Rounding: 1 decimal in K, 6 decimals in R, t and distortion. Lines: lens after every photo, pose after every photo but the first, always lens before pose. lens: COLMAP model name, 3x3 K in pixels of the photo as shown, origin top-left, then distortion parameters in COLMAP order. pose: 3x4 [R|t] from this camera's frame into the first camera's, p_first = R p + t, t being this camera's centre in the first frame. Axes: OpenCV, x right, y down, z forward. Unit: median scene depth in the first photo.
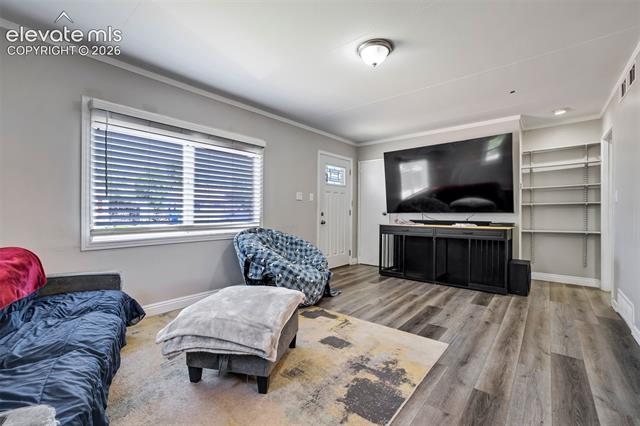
lens RADIAL K [[278.4, 0, 318.5], [0, 278.4, 210.3], [0, 0, 1]] dist [-0.025150, 0.006215]
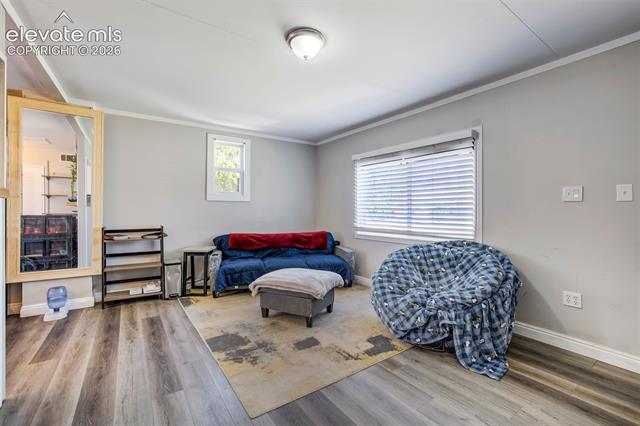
lens RADIAL K [[278.4, 0, 319.3], [0, 278.4, 209.9], [0, 0, 1]] dist [-0.025150, 0.006215]
pose [[-0.260598, -0.003707, -0.965440, 0.903272], [0.000041, 0.999993, -0.003850, -0.029843], [0.965447, -0.001043, -0.260596, 1.104776]]
